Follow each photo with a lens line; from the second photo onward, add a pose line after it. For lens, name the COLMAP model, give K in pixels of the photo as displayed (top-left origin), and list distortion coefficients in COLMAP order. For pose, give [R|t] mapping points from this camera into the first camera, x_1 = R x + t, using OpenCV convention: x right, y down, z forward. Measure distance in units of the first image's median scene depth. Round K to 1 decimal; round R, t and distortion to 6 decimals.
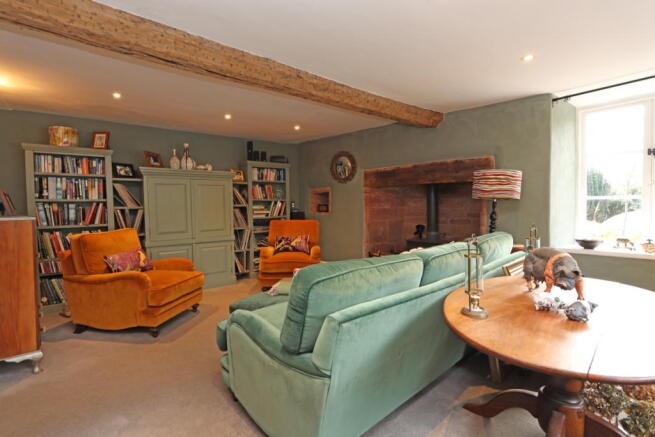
lens RADIAL K [[302.8, 0, 324.1], [0, 302.8, 214.9], [0, 0, 1]] dist [-0.012137, 0.000445]
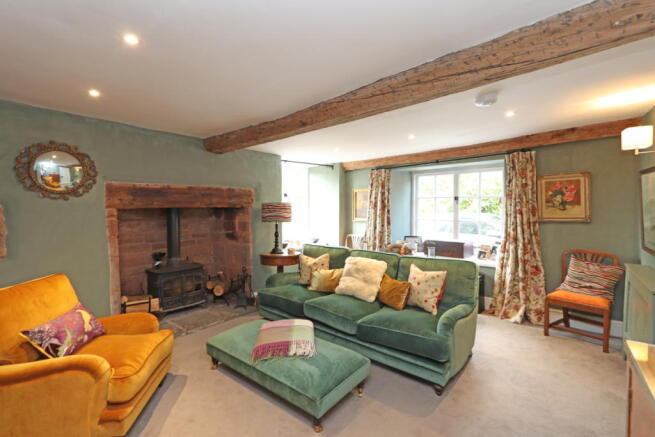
lens RADIAL K [[302.8, 0, 324.1], [0, 302.8, 214.9], [0, 0, 1]] dist [-0.012137, 0.000445]
pose [[-0.136130, -0.021647, 0.990454, -0.627342], [0.039501, 0.998848, 0.027259, -0.083135], [-0.989903, 0.042834, -0.135118, 0.685755]]
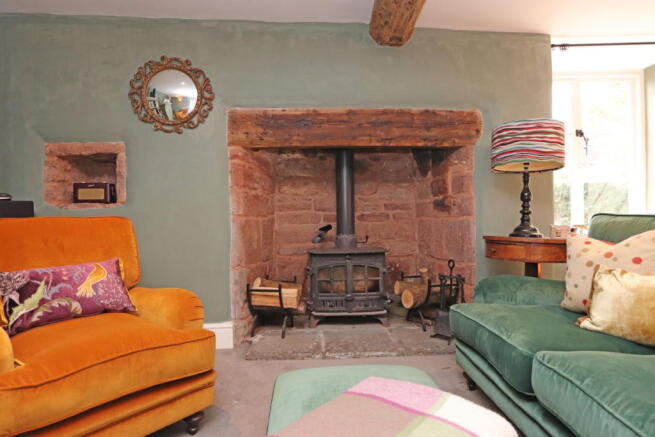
lens RADIAL K [[379.6, 0, 323.4], [0, 379.6, 217.2], [0, 0, 1]] dist [-0.007904, -0.001435]
pose [[0.642969, -0.003189, 0.765885, -0.237843], [0.033868, 0.999132, -0.024272, 0.039348], [-0.765143, 0.041545, 0.642519, 0.576702]]
